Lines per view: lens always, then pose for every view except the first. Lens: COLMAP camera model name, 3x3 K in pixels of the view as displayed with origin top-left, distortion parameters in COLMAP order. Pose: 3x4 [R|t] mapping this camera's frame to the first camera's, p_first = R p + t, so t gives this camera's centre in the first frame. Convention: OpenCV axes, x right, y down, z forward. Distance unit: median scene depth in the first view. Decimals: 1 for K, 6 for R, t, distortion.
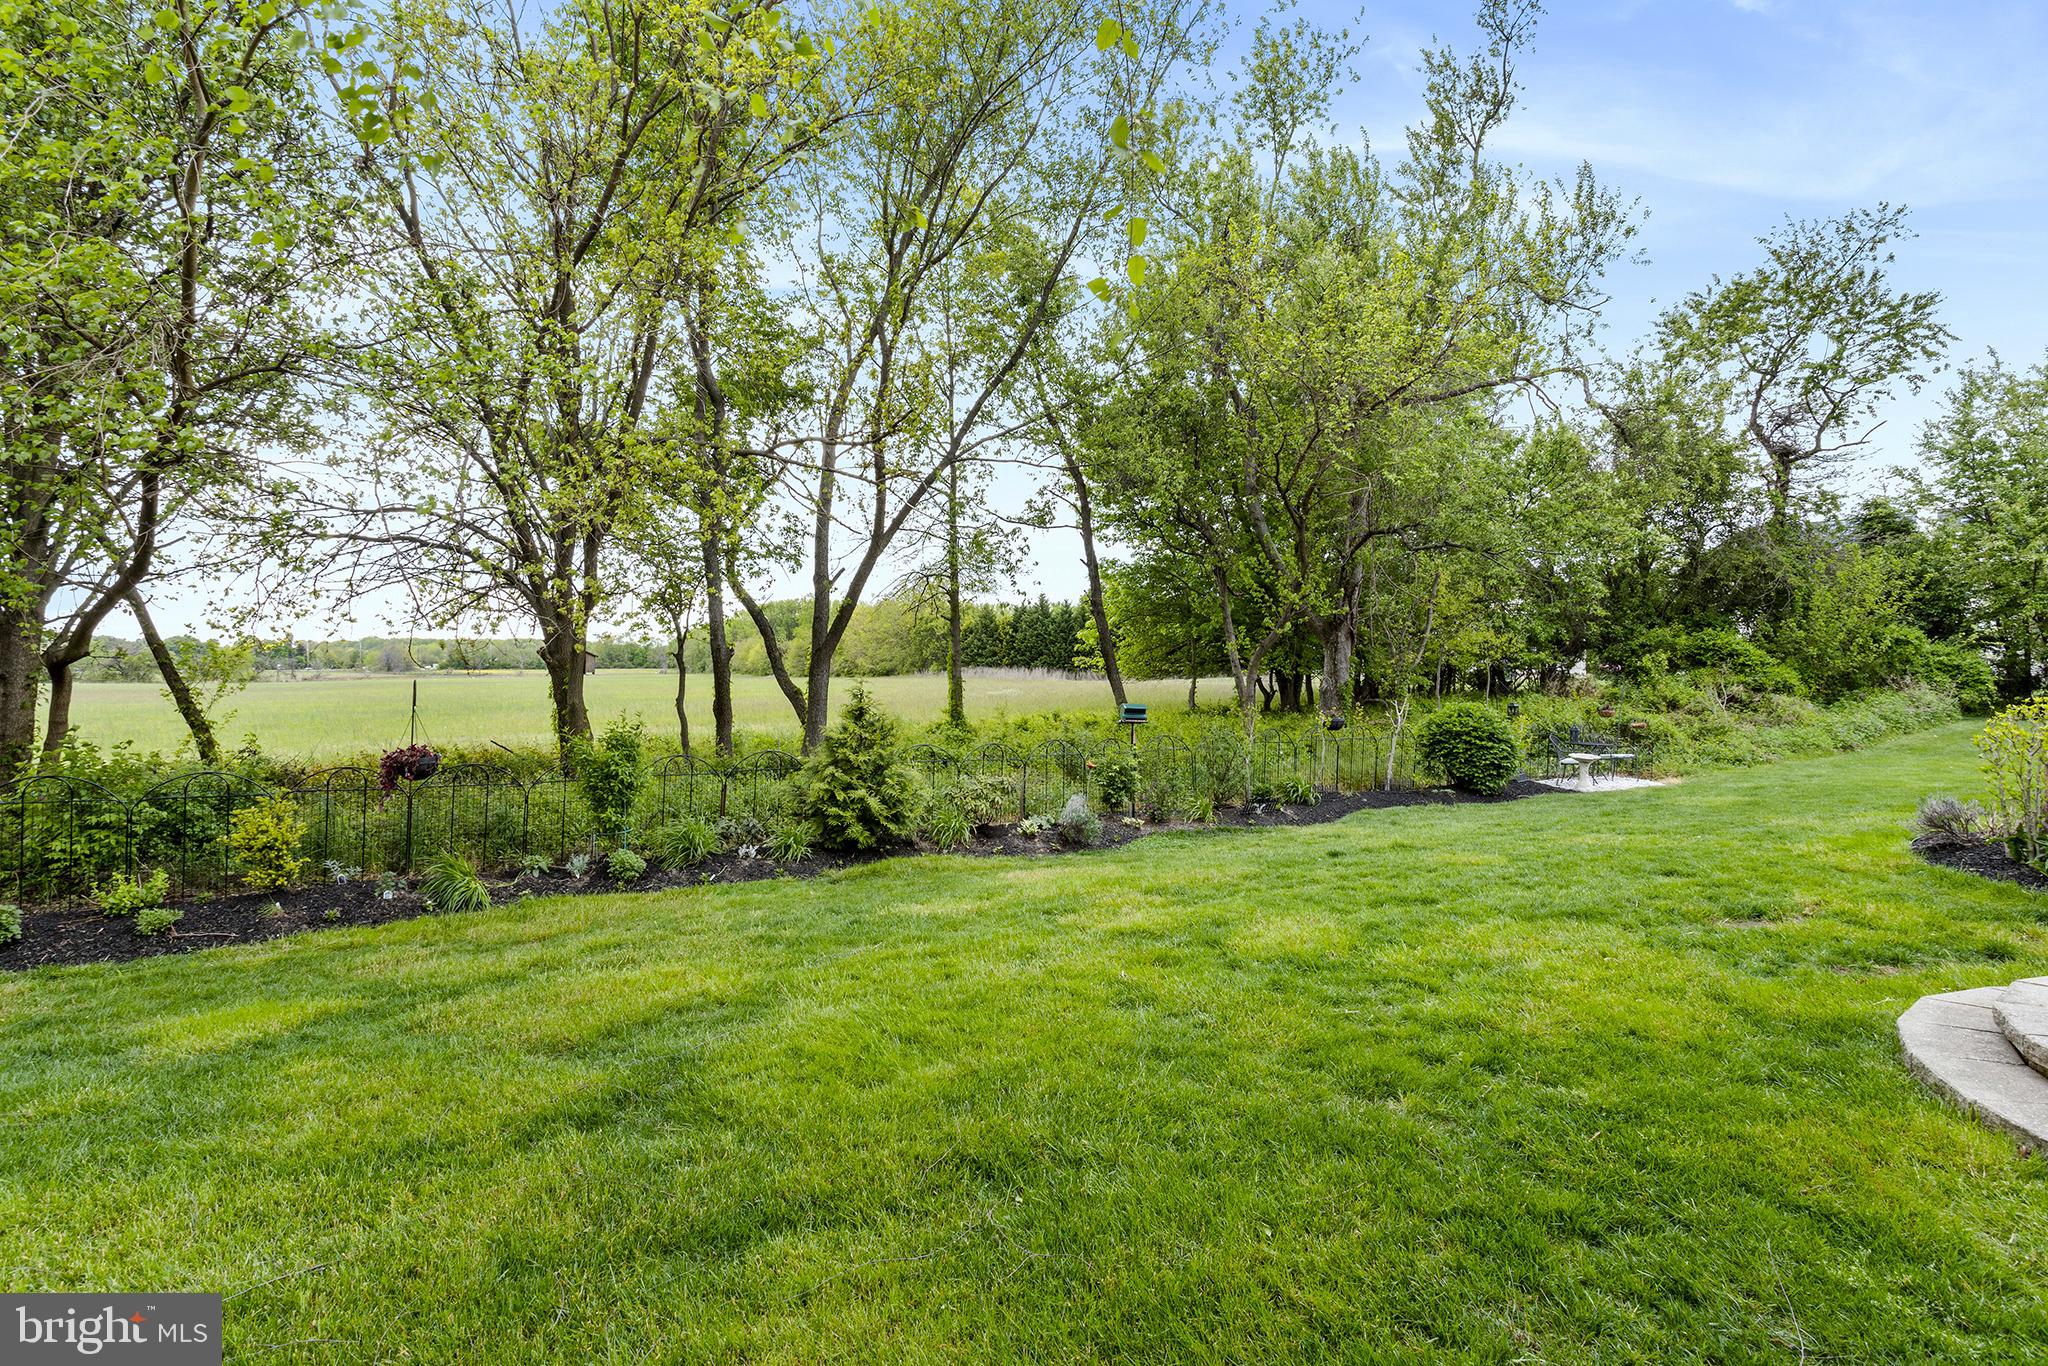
lens RADIAL K [[978.0, 0, 1020.3], [0, 978.0, 686.4], [0, 0, 1]] dist [-0.001042, 0.001476]
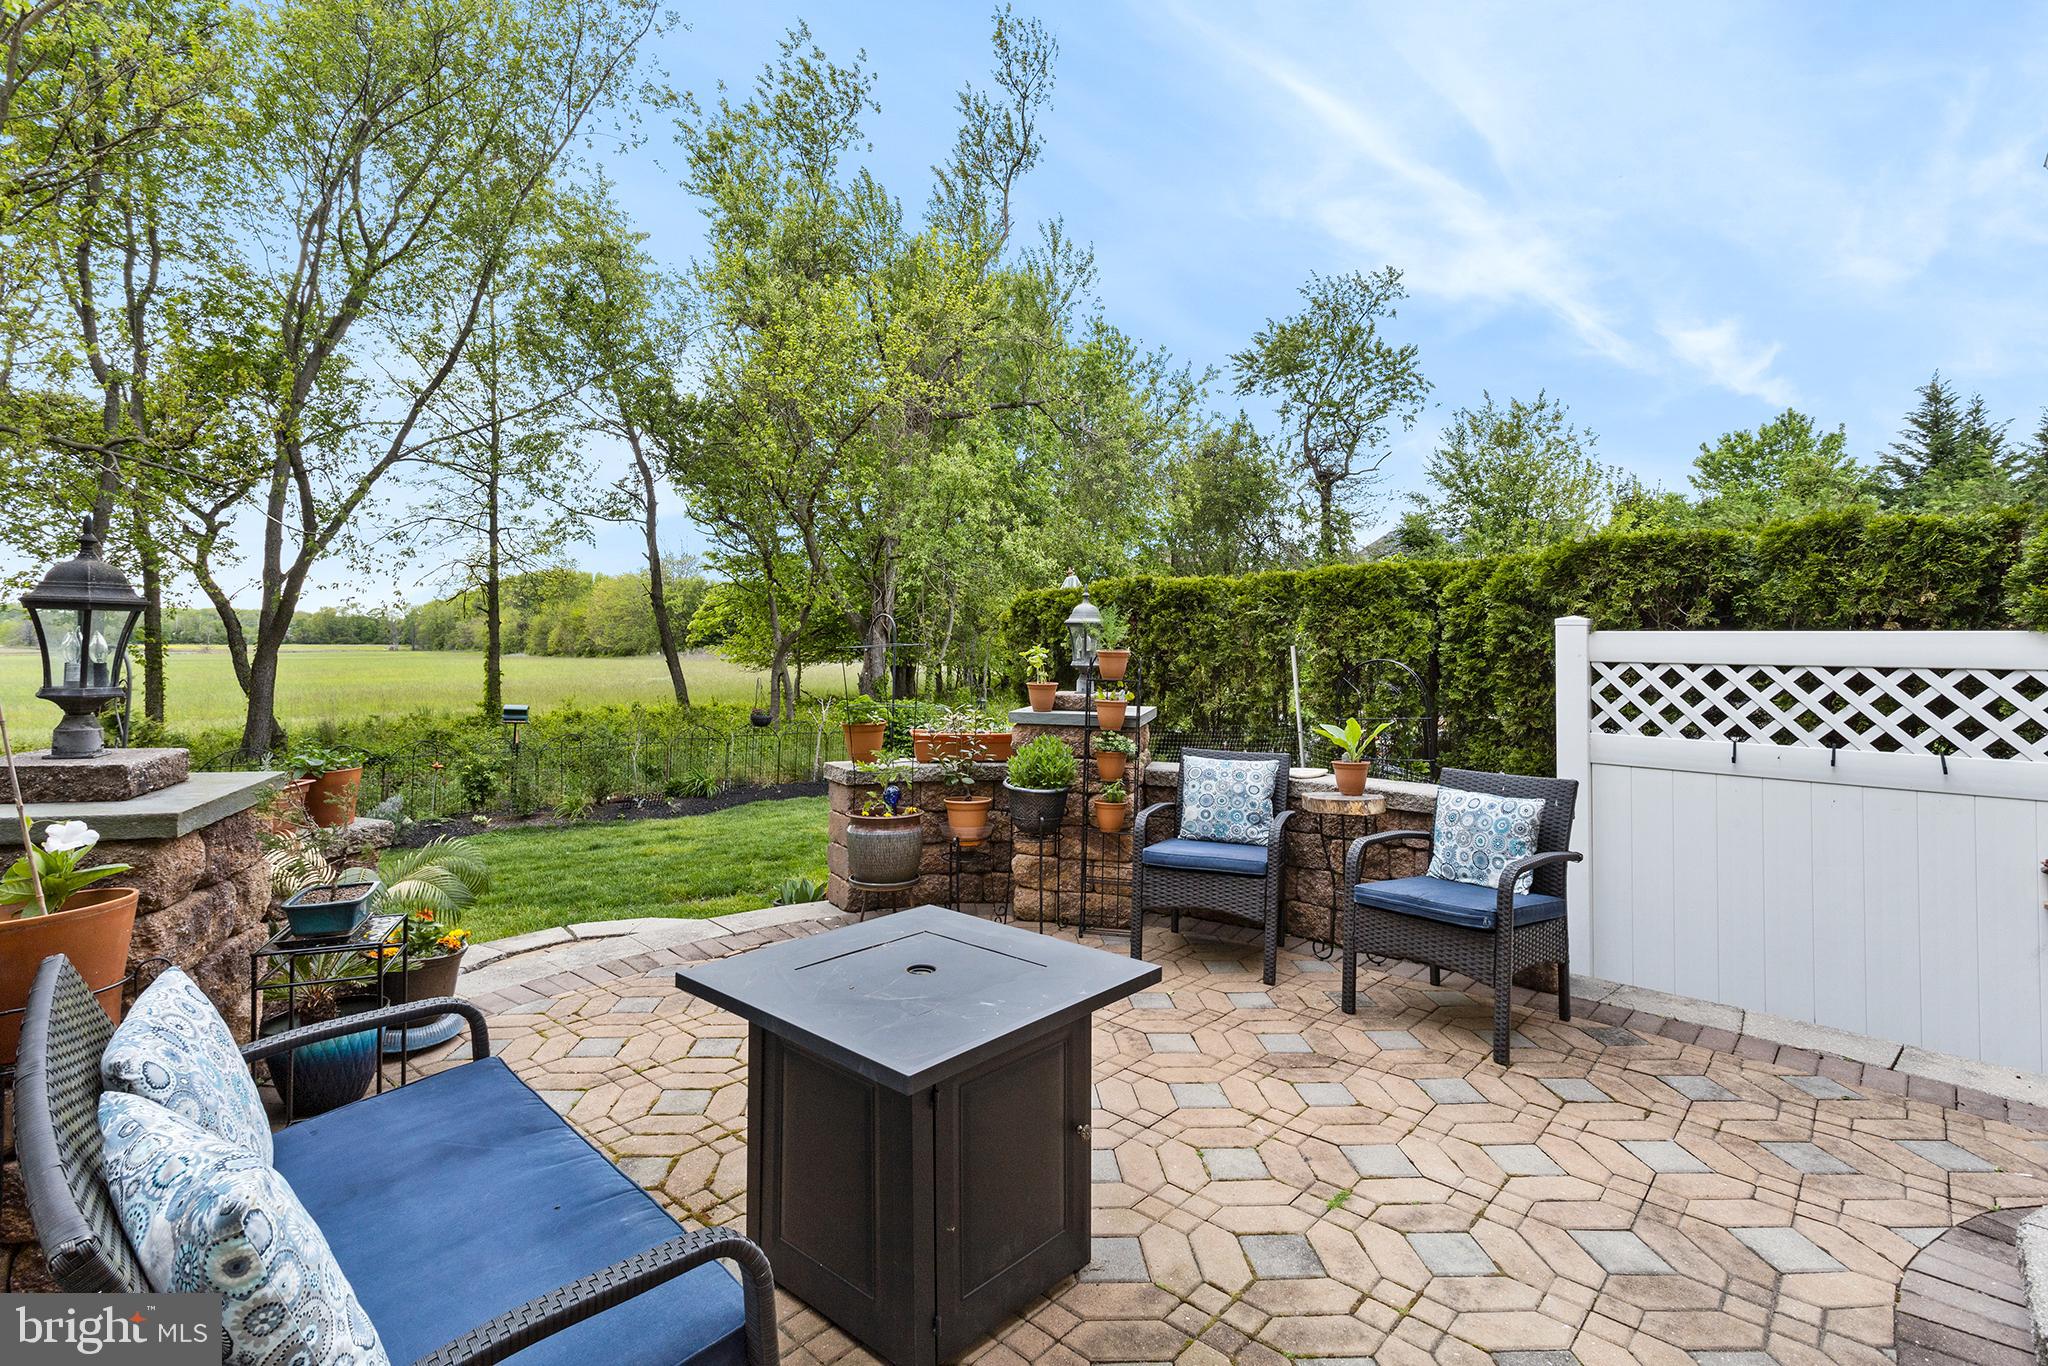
lens RADIAL K [[978.0, 0, 995.8], [0, 978.0, 665.4], [0, 0, 1]] dist [-0.001042, 0.001476]
pose [[0.981196, 0.004542, 0.192963, 0.209970], [-0.004434, 0.999990, -0.000990, -0.013164], [-0.192965, 0.000116, 0.981206, -0.064879]]
